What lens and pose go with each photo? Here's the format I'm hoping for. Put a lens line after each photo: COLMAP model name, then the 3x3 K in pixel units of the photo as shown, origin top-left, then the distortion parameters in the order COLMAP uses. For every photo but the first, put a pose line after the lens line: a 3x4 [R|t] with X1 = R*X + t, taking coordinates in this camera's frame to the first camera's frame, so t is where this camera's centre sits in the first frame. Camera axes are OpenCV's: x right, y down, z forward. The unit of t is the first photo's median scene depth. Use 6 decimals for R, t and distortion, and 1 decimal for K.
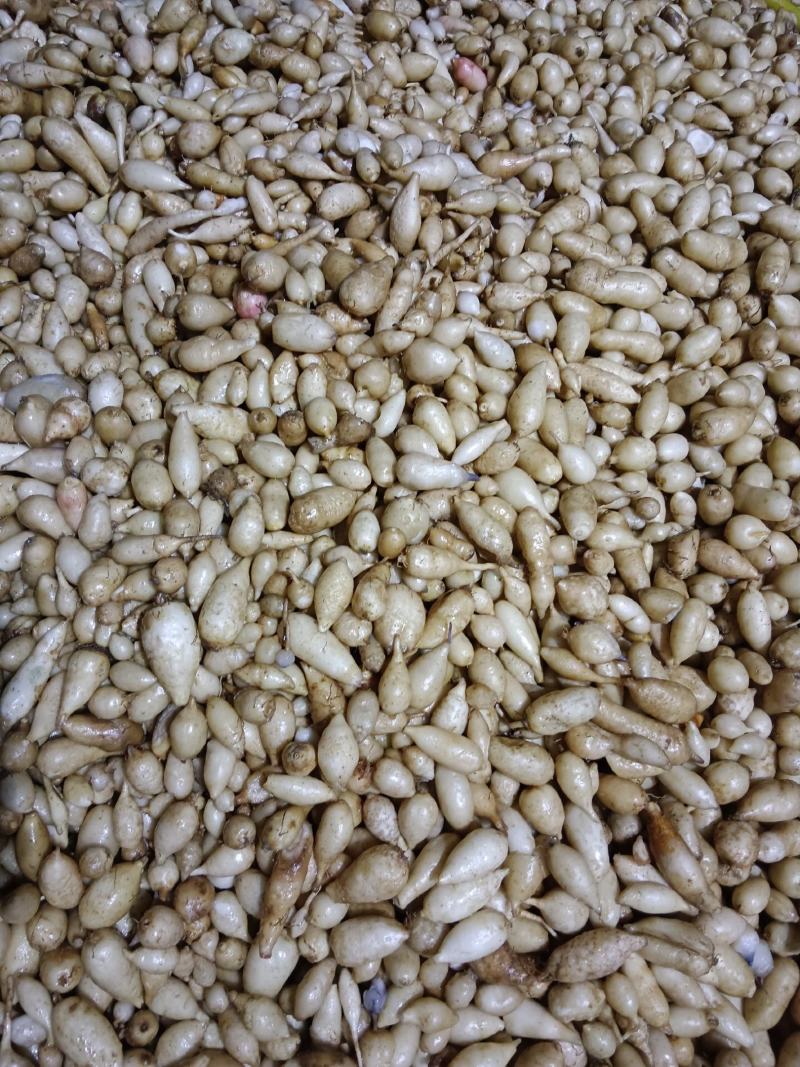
lens RADIAL K [[826.1, 0, 400.0], [0, 826.1, 533.5], [0, 0, 1]] dist [0.108104, -0.192961]
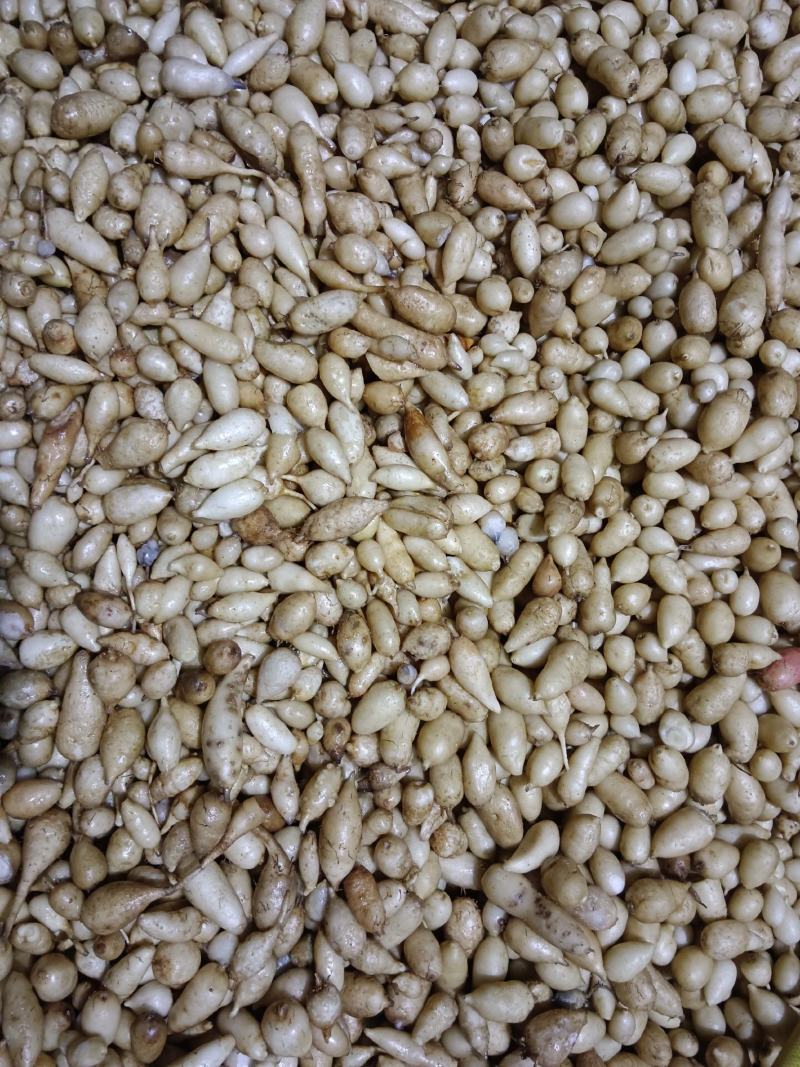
lens RADIAL K [[826.1, 0, 400.0], [0, 826.1, 533.5], [0, 0, 1]] dist [0.108104, -0.192961]
pose [[0.999627, -0.013114, 0.023951, 0.259880], [0.008890, 0.985640, 0.168626, 0.309139], [-0.025818, -0.168350, 0.985389, -0.105548]]
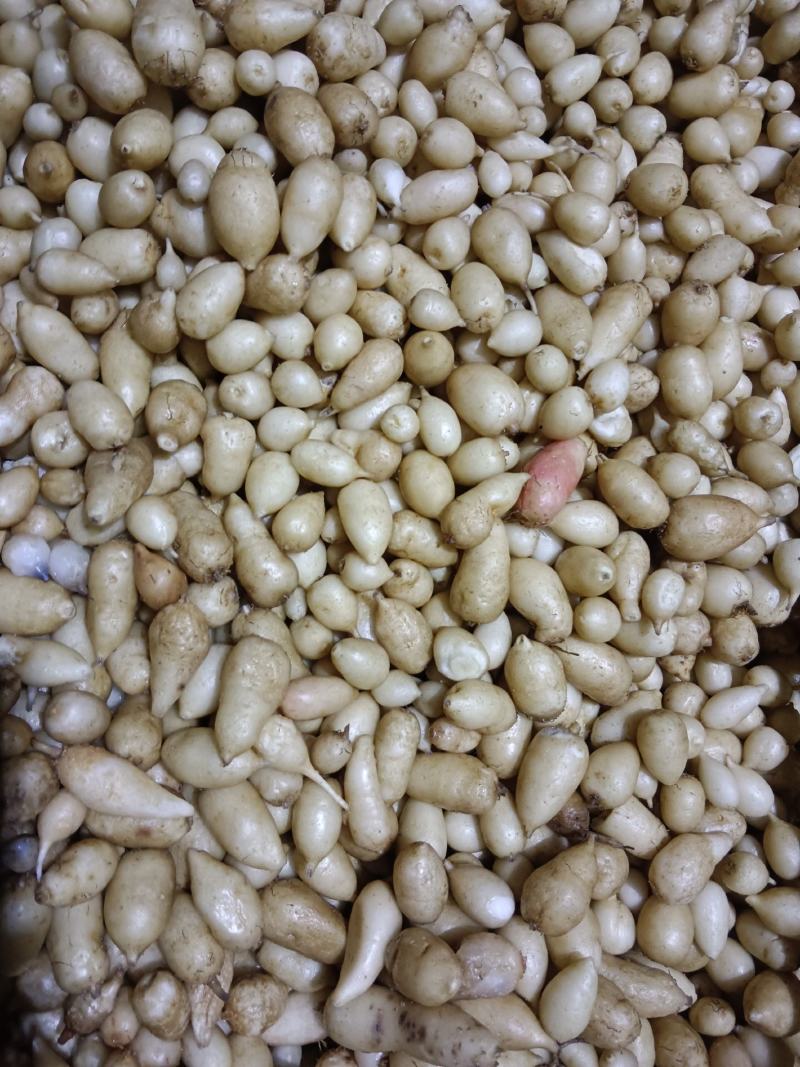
lens RADIAL K [[826.1, 0, 400.0], [0, 826.1, 533.5], [0, 0, 1]] dist [0.108104, -0.192961]
pose [[0.816158, -0.570396, 0.092379, 0.606159], [0.531442, 0.803746, 0.267511, 0.450338], [-0.226836, -0.169238, 0.959116, 0.270057]]
